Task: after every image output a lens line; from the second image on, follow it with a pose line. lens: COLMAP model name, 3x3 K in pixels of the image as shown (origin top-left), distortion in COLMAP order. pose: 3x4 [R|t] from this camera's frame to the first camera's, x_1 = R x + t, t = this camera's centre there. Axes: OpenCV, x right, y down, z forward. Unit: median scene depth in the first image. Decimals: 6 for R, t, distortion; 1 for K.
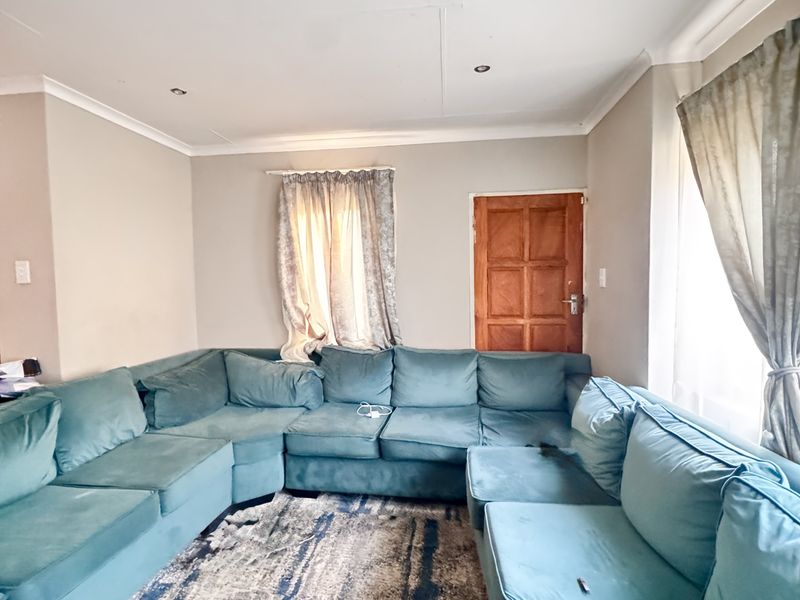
lens RADIAL K [[426.7, 0, 399.0], [0, 426.7, 298.3], [0, 0, 1]] dist [-0.001133, -0.000269]
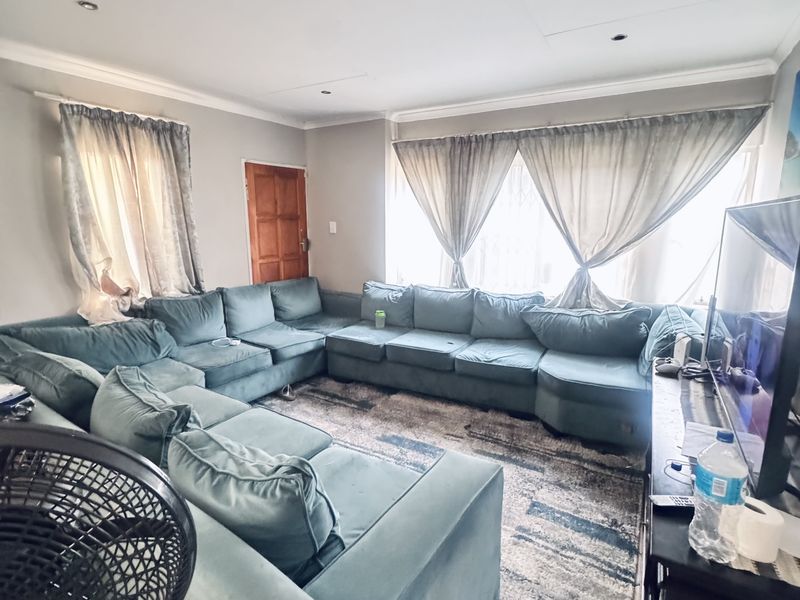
lens RADIAL K [[426.7, 0, 399.0], [0, 426.7, 298.3], [0, 0, 1]] dist [-0.001133, -0.000269]
pose [[0.415546, -0.156166, 0.896066, -0.812650], [0.041047, 0.987367, 0.153042, -0.017421], [-0.908646, -0.026815, 0.416706, 0.063964]]
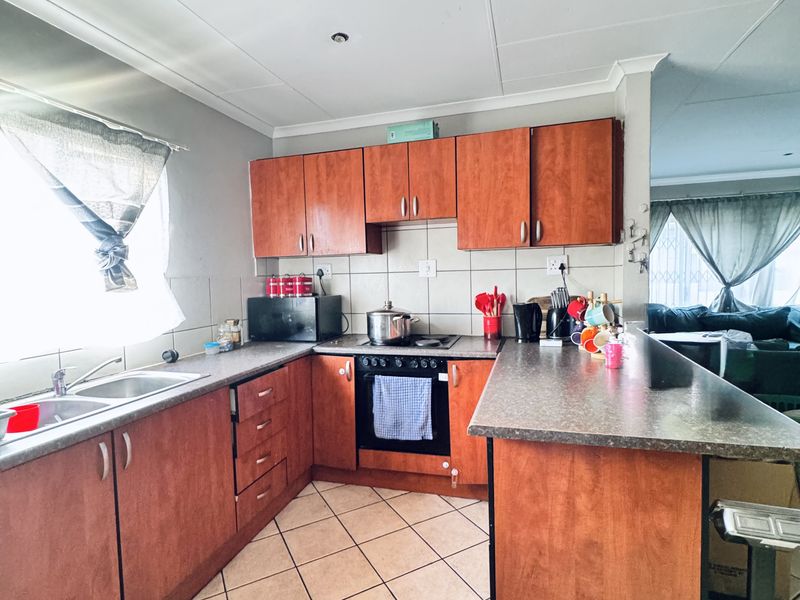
lens RADIAL K [[426.7, 0, 399.0], [0, 426.7, 298.3], [0, 0, 1]] dist [-0.001133, -0.000269]
pose [[0.177961, -0.049733, 0.982780, -1.490796], [0.075231, 0.996487, 0.036804, -0.021054], [-0.981158, 0.067386, 0.181077, 1.025783]]
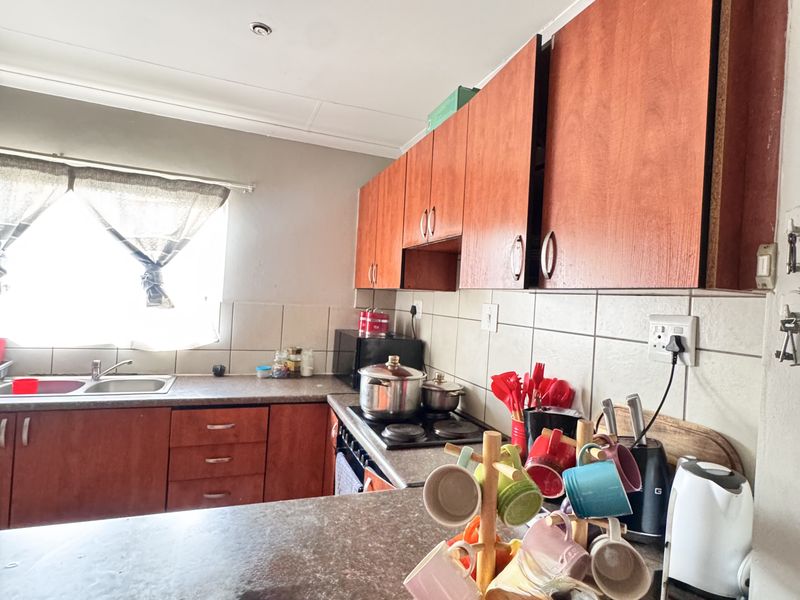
lens RADIAL K [[426.7, 0, 399.0], [0, 426.7, 298.3], [0, 0, 1]] dist [-0.001133, -0.000269]
pose [[0.882295, 0.064731, 0.466225, -0.951483], [-0.045910, 0.997611, -0.051627, -0.036589], [-0.468453, 0.024146, 0.883159, 0.667740]]
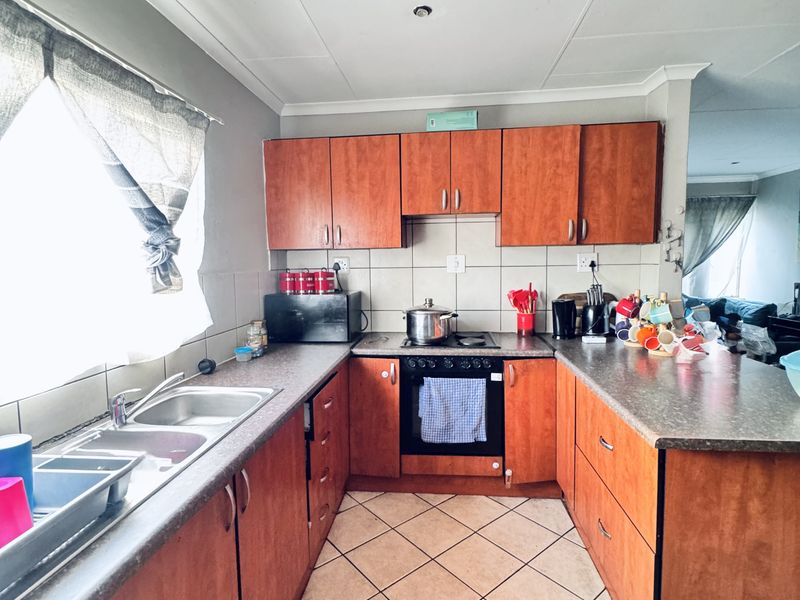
lens RADIAL K [[426.7, 0, 399.0], [0, 426.7, 298.3], [0, 0, 1]] dist [-0.001133, -0.000269]
pose [[-0.005907, -0.077853, 0.996947, -1.466363], [0.067307, 0.994673, 0.078074, -0.052725], [-0.997715, 0.067563, -0.000636, 1.253018]]
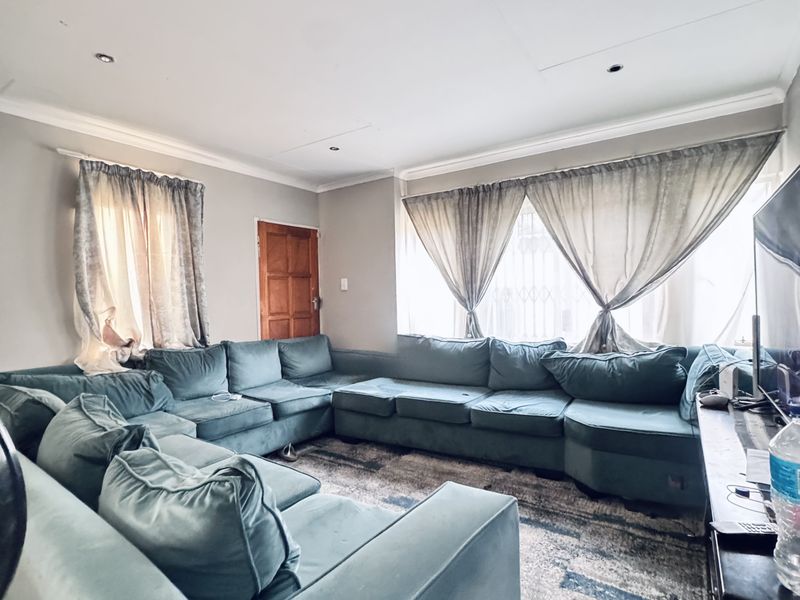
lens RADIAL K [[426.7, 0, 399.0], [0, 426.7, 298.3], [0, 0, 1]] dist [-0.001133, -0.000269]
pose [[0.462538, 0.000354, 0.886599, -0.758014], [0.064776, 0.997314, -0.034192, 0.064744], [-0.884230, 0.073246, 0.461273, 0.056960]]
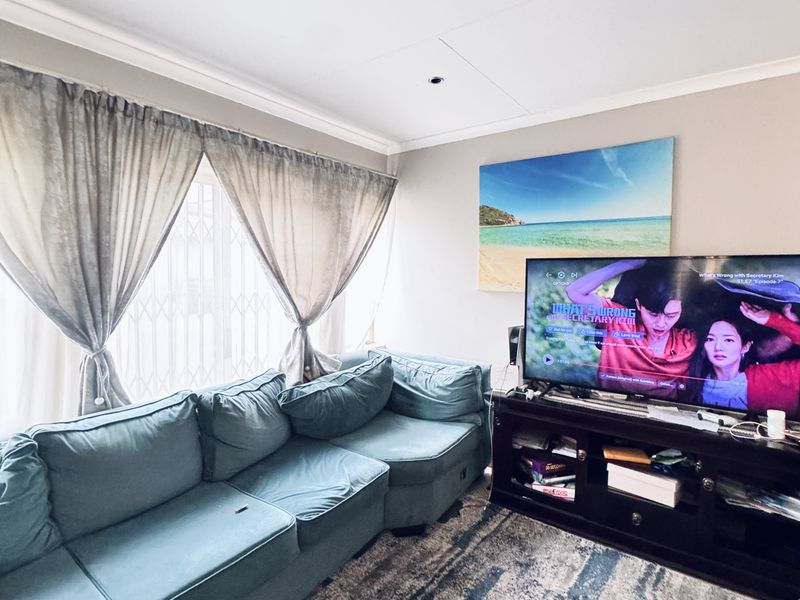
lens RADIAL K [[432.8, 0, 396.2], [0, 432.8, 299.1], [0, 0, 1]] dist [-0.000119, -0.000160]
pose [[-0.856255, -0.029461, 0.515713, -0.259878], [0.026182, 0.994614, 0.100291, -0.044765], [-0.515889, 0.099377, -0.850872, 0.710477]]
